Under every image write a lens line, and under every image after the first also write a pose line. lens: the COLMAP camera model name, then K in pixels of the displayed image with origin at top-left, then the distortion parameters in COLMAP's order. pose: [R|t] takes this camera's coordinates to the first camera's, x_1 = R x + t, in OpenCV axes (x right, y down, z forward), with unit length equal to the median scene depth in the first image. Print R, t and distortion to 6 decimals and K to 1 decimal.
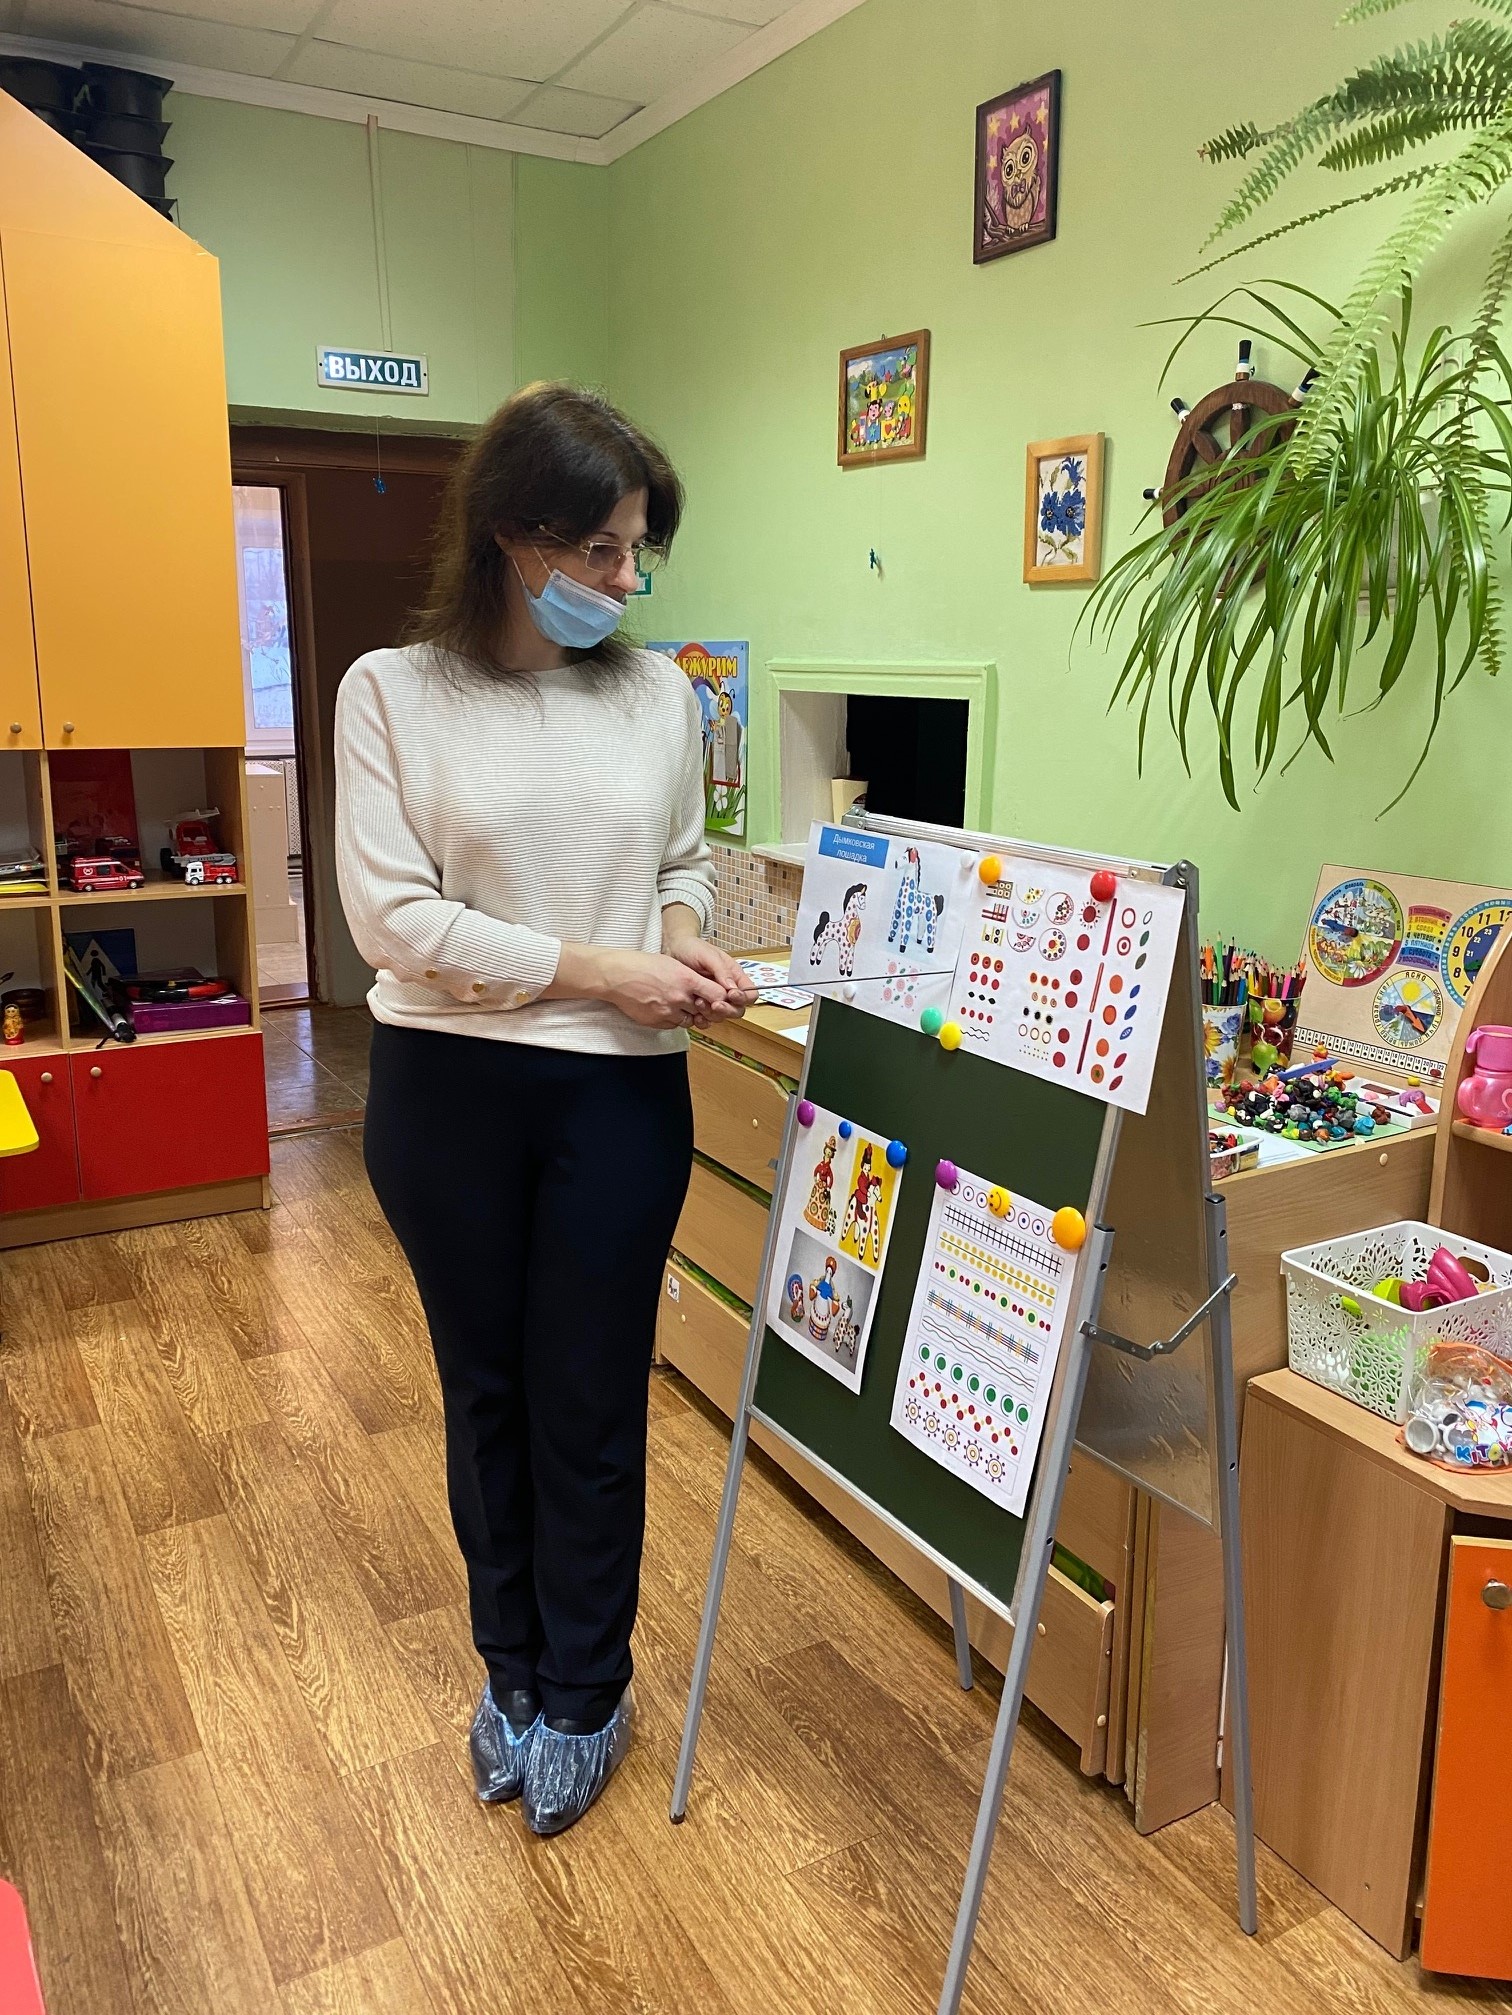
lens RADIAL K [[1527.8, 0, 734.1], [0, 1527.8, 973.9], [0, 0, 1]] dist [0.045959, -0.065142]
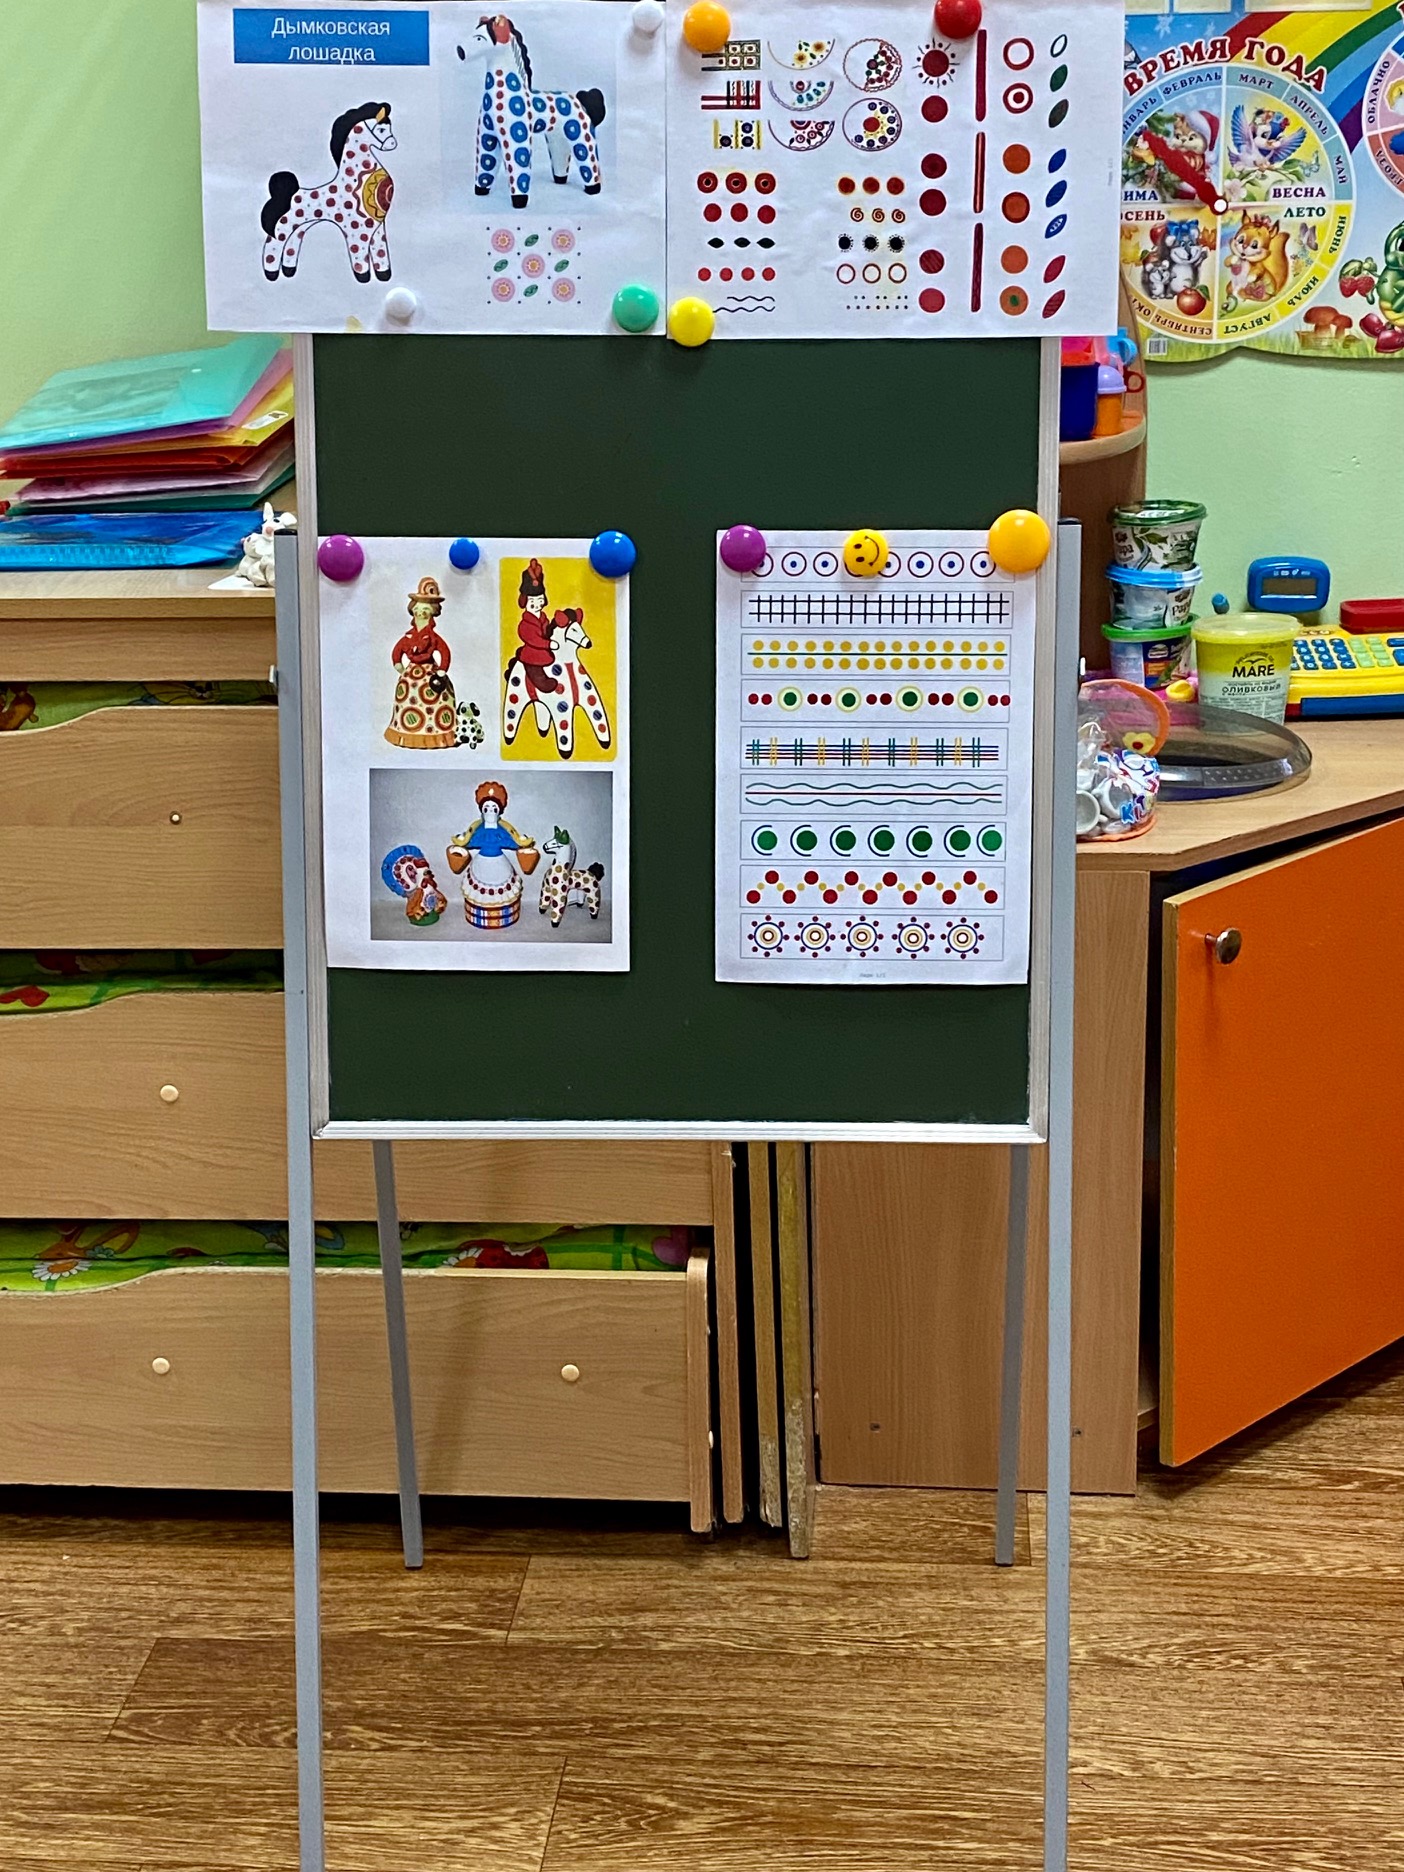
lens RADIAL K [[2697.9, 0, 704.7], [0, 2697.9, 937.4], [0, 0, 1]] dist [0.043501, 0.000000]
pose [[0.553812, -0.267188, 0.788608, -0.734807], [0.197651, 0.962230, 0.187210, 0.073835], [-0.808843, 0.052190, 0.585705, 0.376906]]
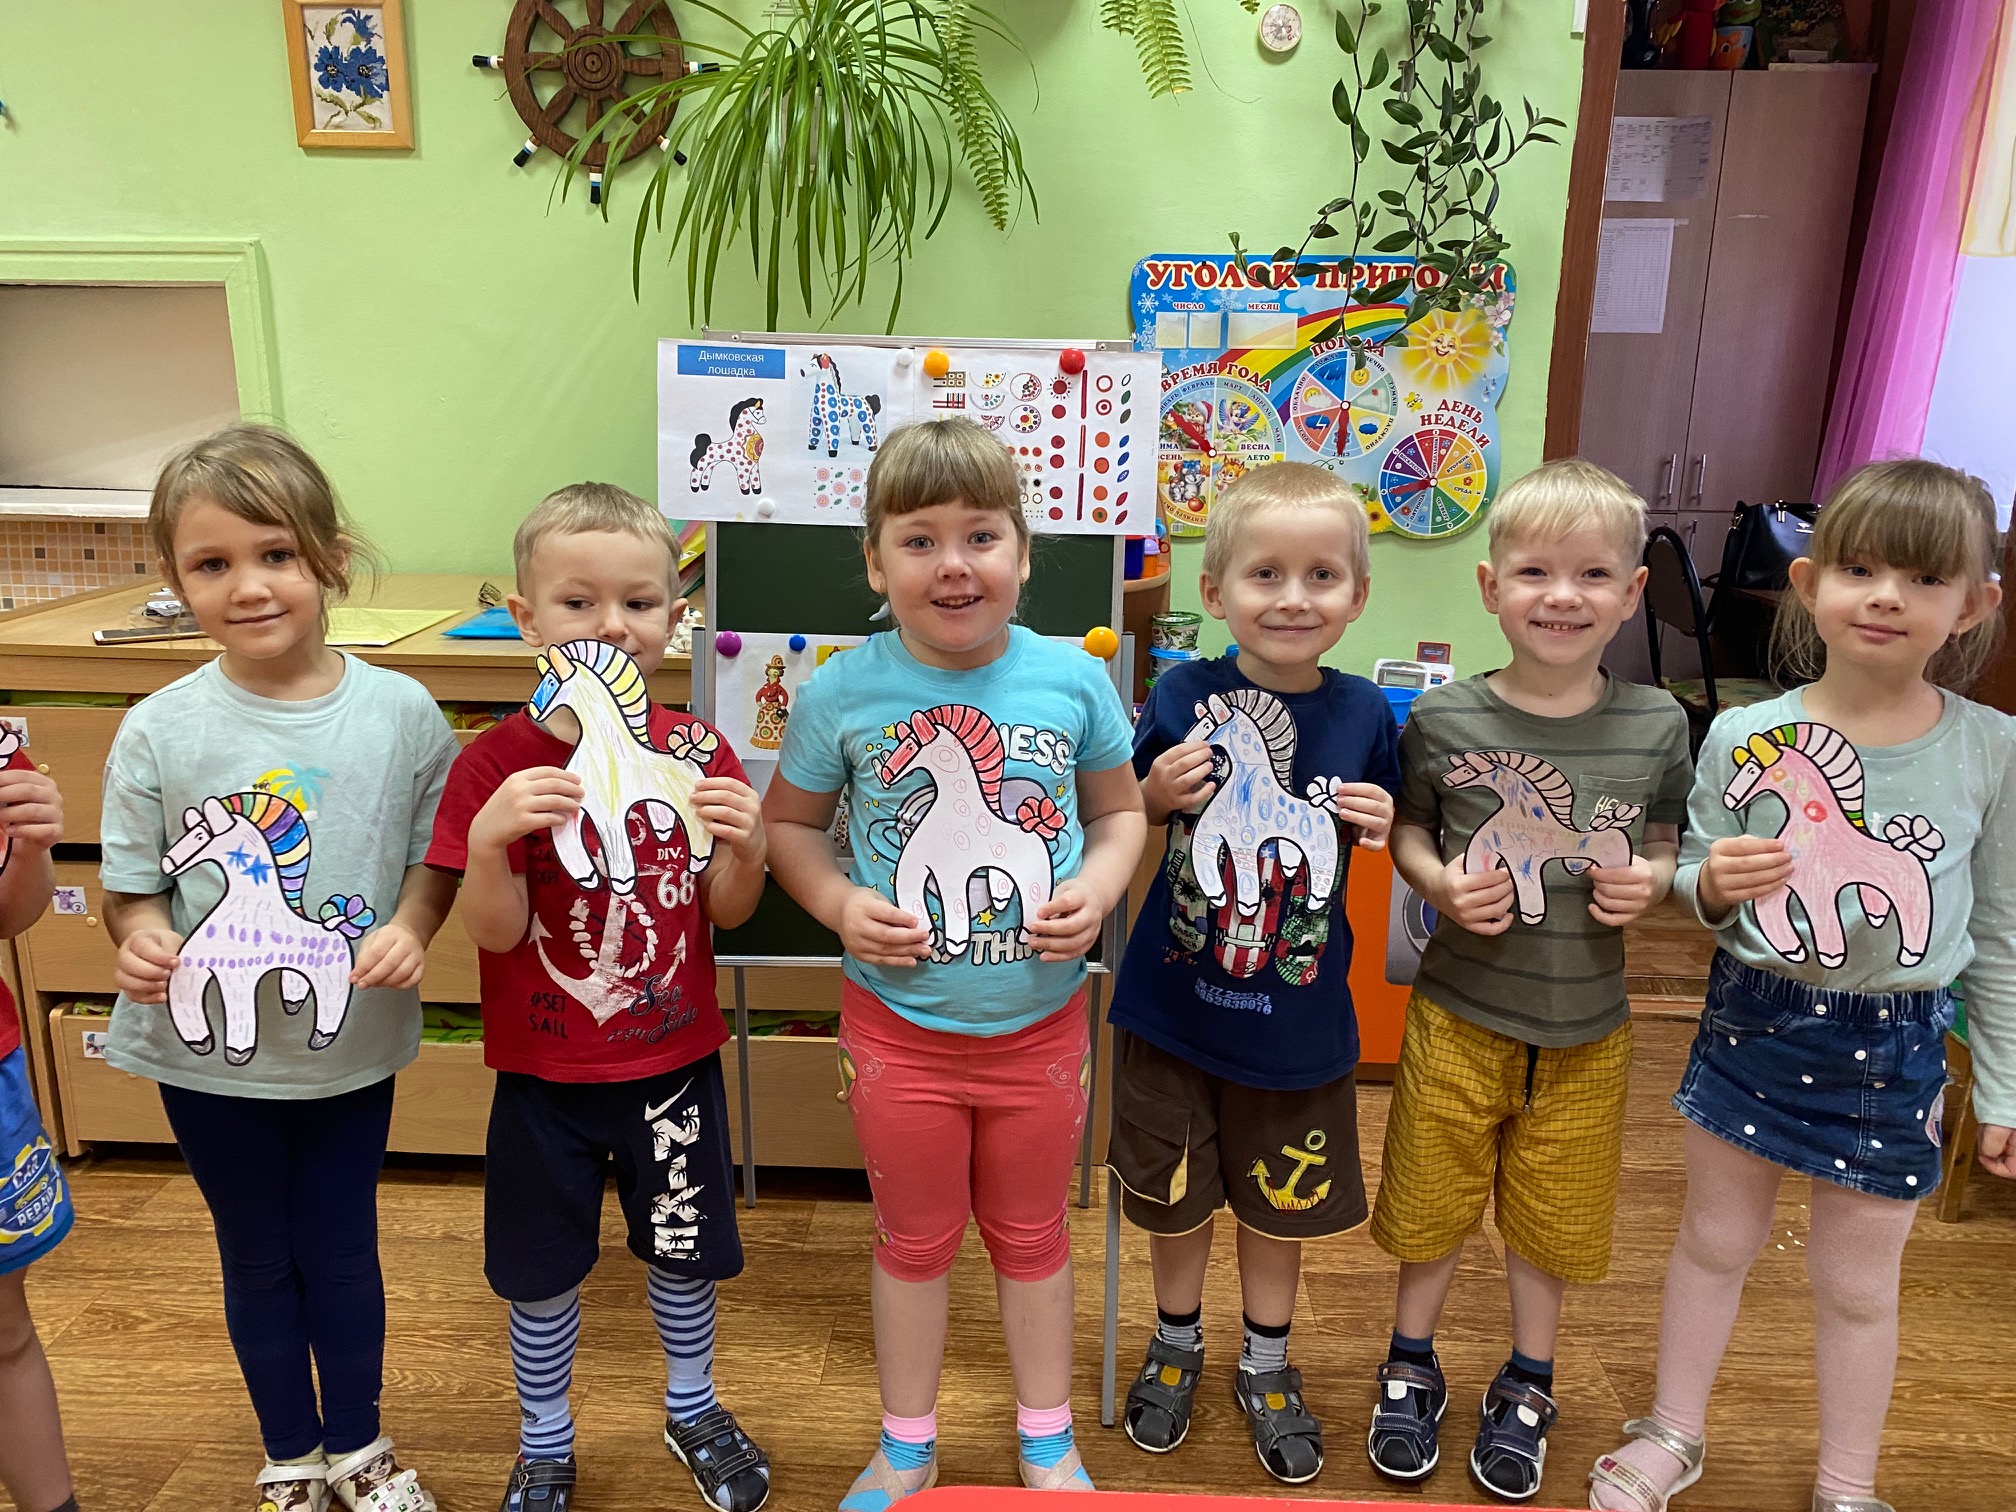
lens RADIAL K [[1528.6, 0, 994.7], [0, 1528.6, 773.3], [0, 0, 1]] dist [0.045959, -0.065142]
pose [[0.519058, -0.219049, 0.826194, -0.760373], [0.170354, 0.973723, 0.151139, 0.058281], [-0.837591, 0.062295, 0.542735, 0.361398]]
